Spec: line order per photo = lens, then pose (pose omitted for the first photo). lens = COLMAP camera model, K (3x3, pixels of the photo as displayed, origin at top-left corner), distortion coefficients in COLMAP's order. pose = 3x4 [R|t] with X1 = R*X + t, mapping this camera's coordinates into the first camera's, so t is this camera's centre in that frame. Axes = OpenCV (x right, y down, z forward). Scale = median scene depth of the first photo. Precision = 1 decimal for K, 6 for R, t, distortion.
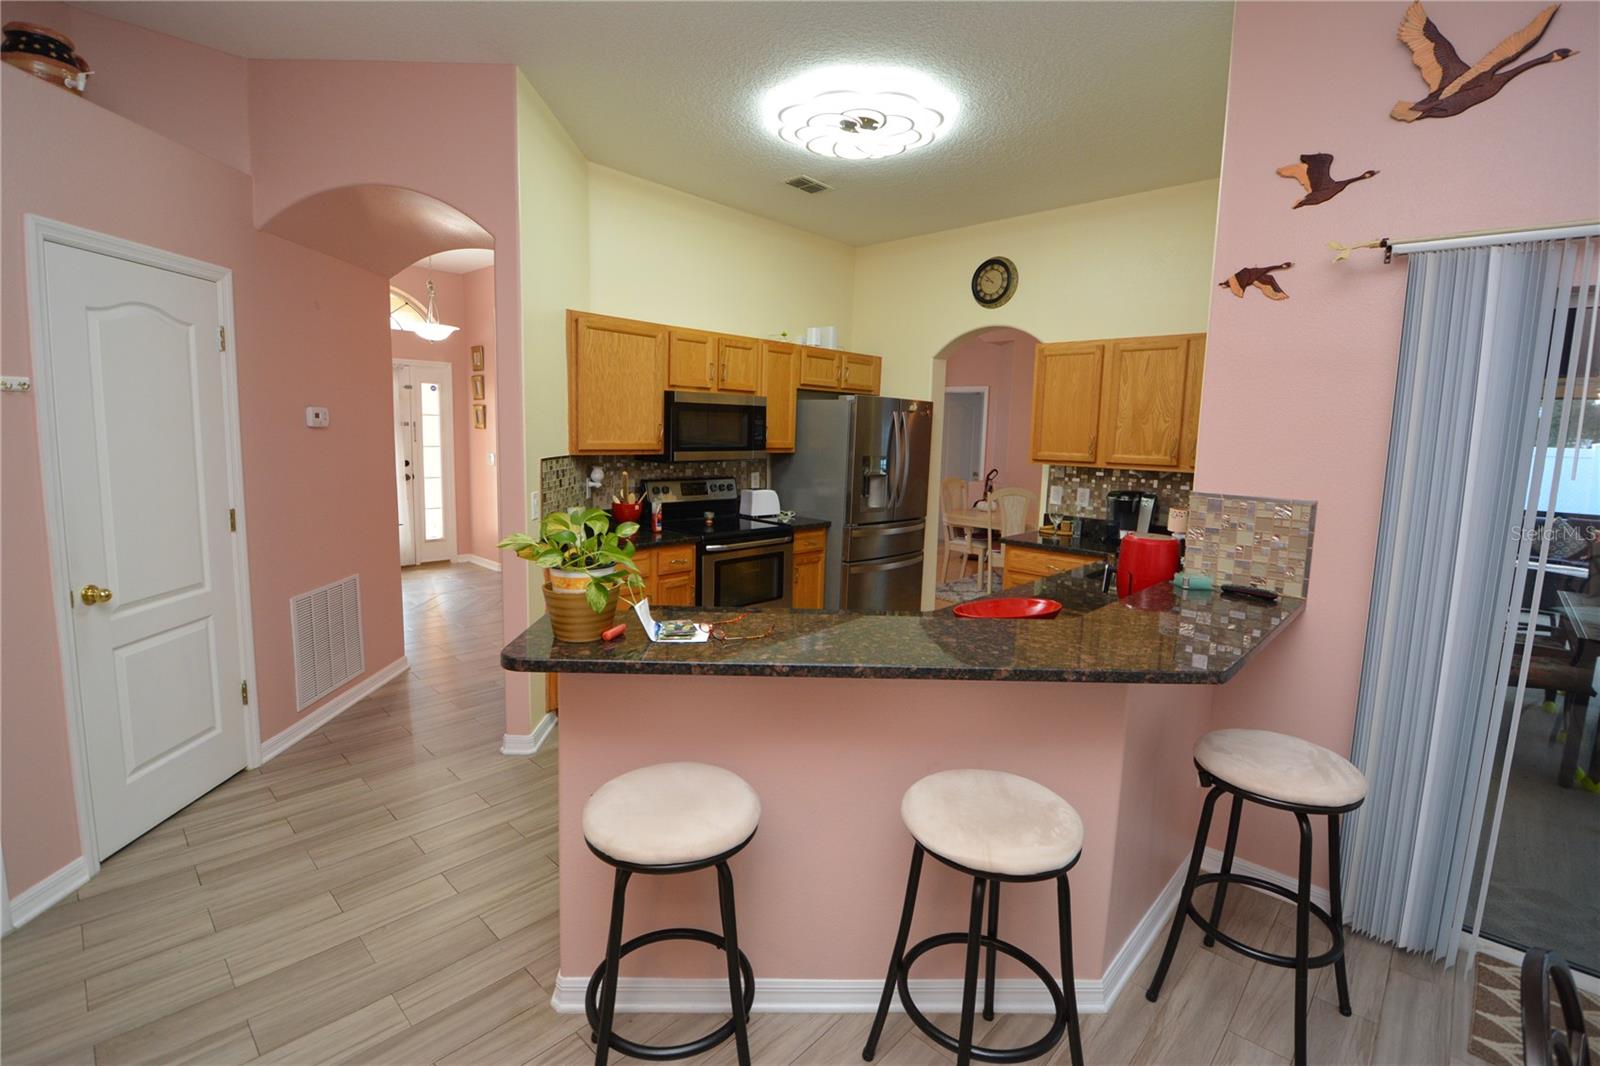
lens RADIAL K [[715.1, 0, 797.4], [0, 715.1, 510.7], [0, 0, 1]] dist [0.011286, -0.019987]
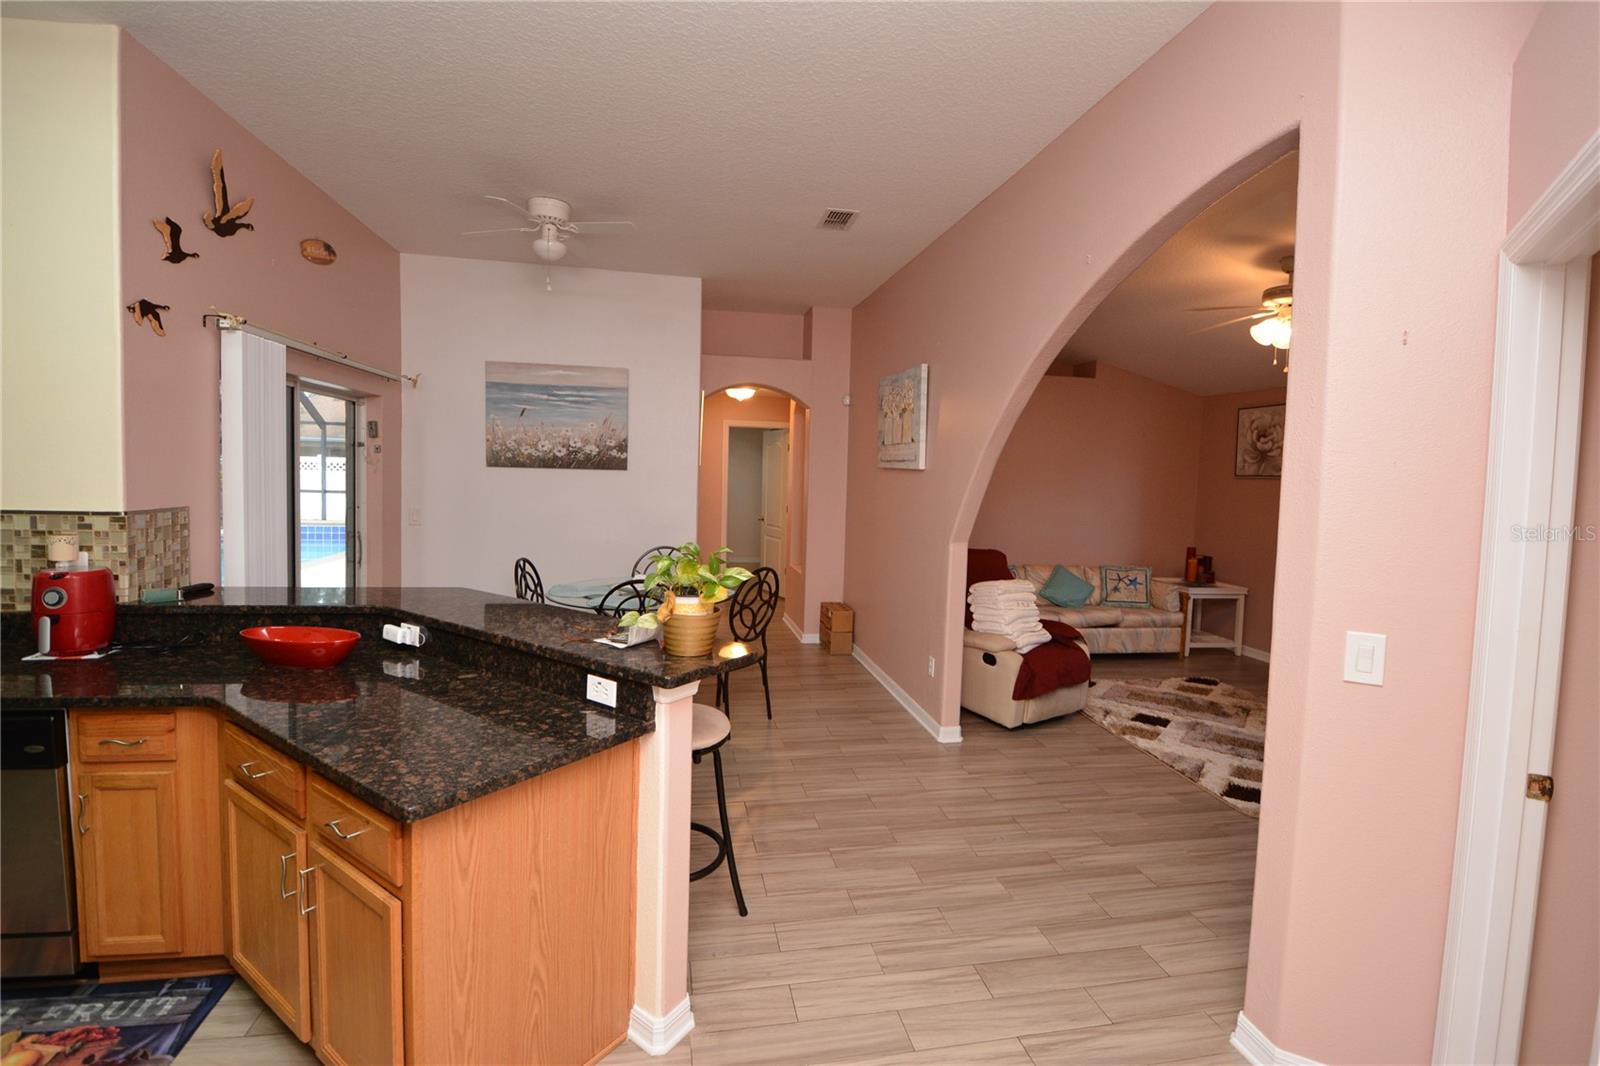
lens RADIAL K [[715.1, 0, 797.4], [0, 715.1, 510.7], [0, 0, 1]] dist [0.011286, -0.019987]
pose [[-0.811875, -0.081221, 0.578154, -0.454946], [0.018366, 0.986233, 0.164339, -0.102098], [-0.583543, 0.144041, -0.799206, 0.740554]]
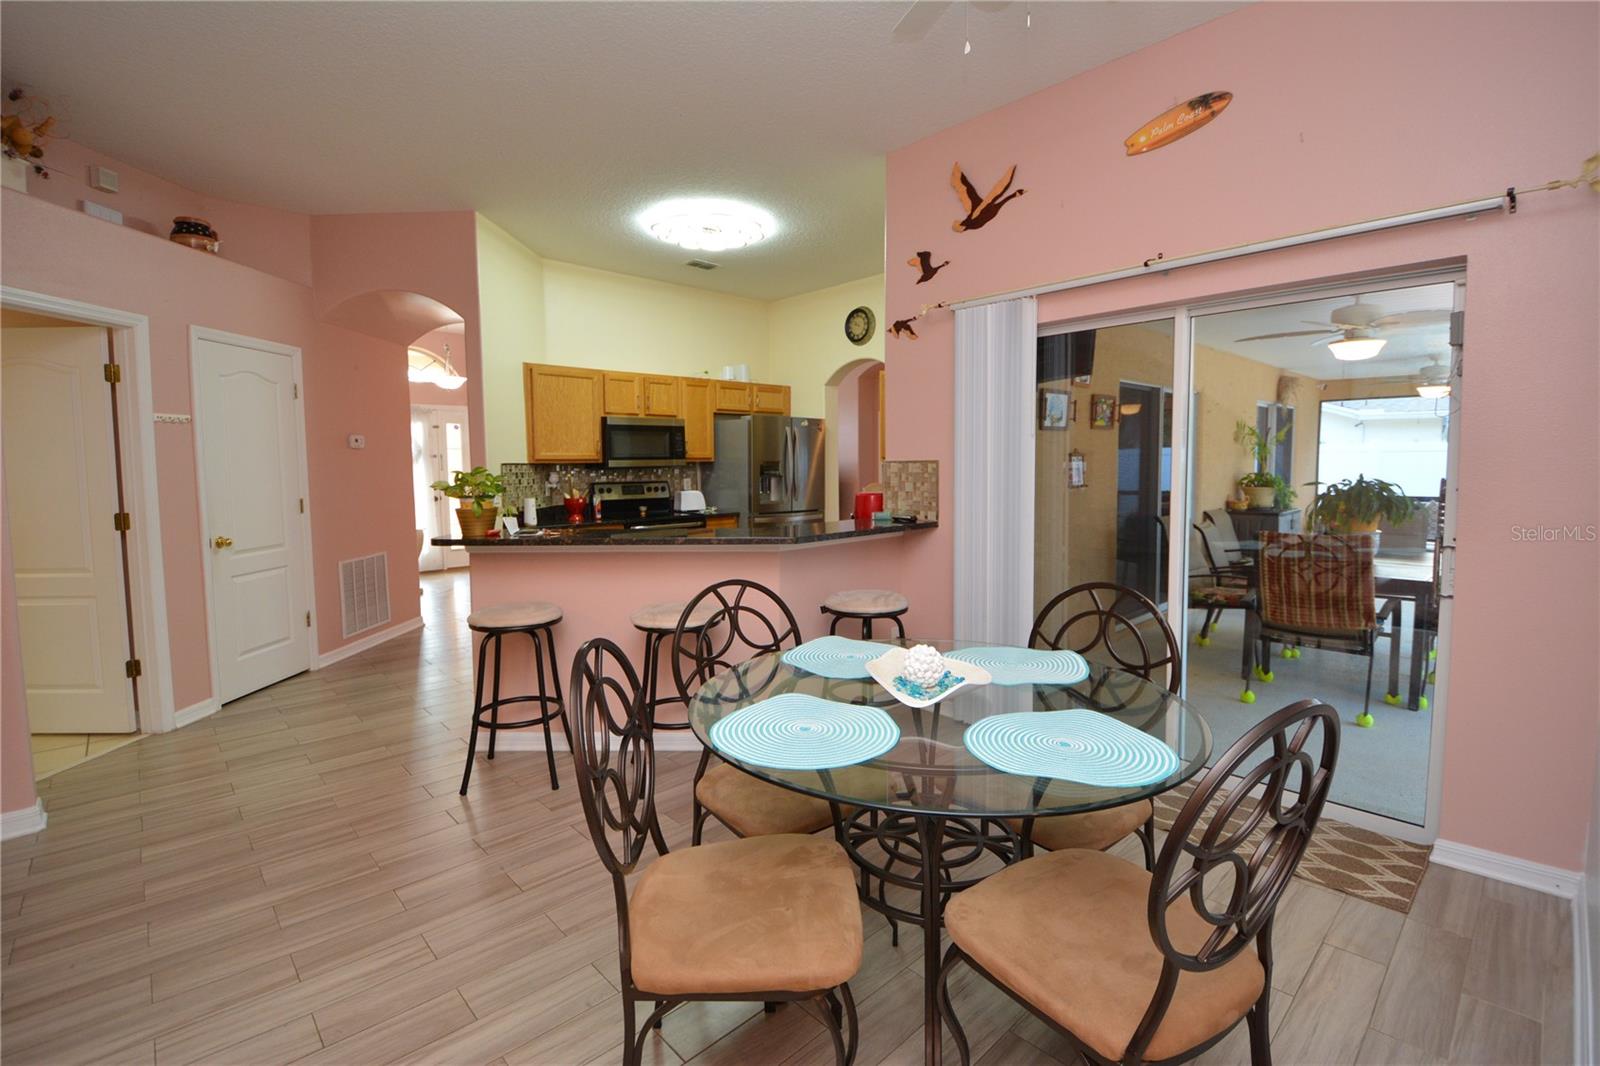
lens RADIAL K [[715.1, 0, 797.4], [0, 715.1, 510.7], [0, 0, 1]] dist [0.011286, -0.019987]
pose [[0.997633, -0.032569, -0.060563, 0.269328], [0.029562, 0.998316, -0.049906, 0.093527], [0.062087, 0.047997, 0.996916, -0.344131]]
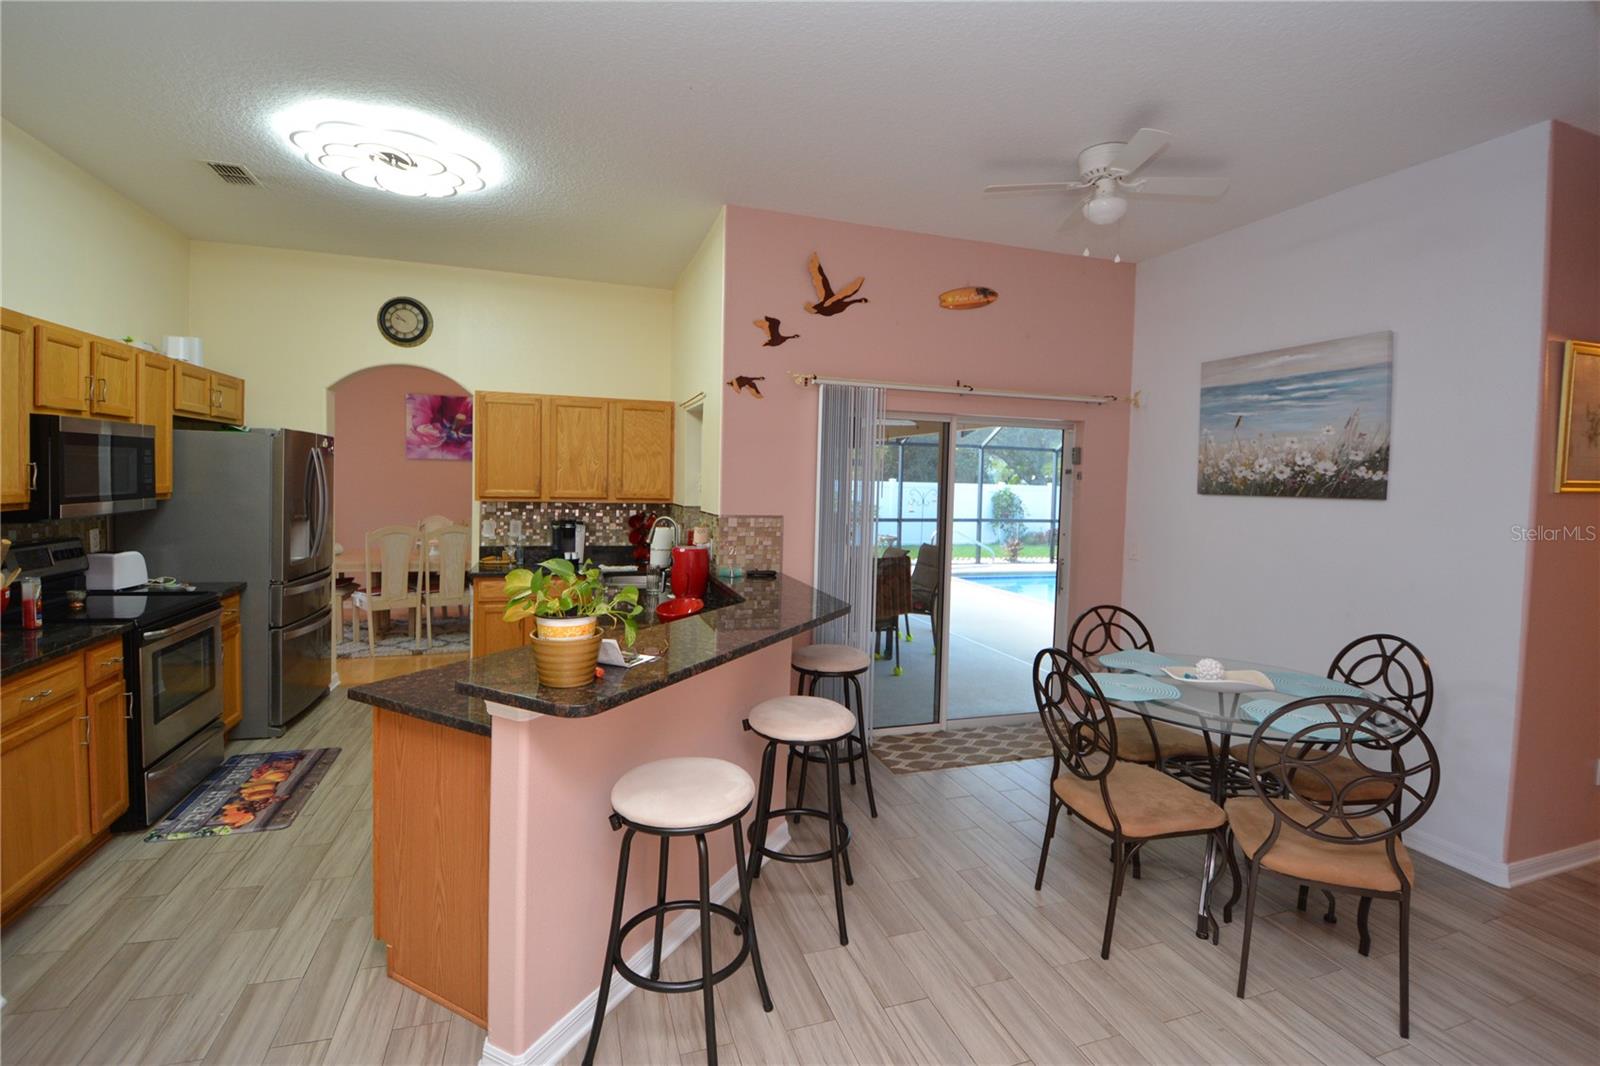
lens RADIAL K [[715.1, 0, 797.4], [0, 715.1, 510.7], [0, 0, 1]] dist [0.011286, -0.019987]
pose [[0.472150, -0.052541, 0.879951, -0.427473], [0.088815, 0.995978, 0.011814, -0.022658], [-0.877033, 0.072574, 0.474917, 0.075311]]
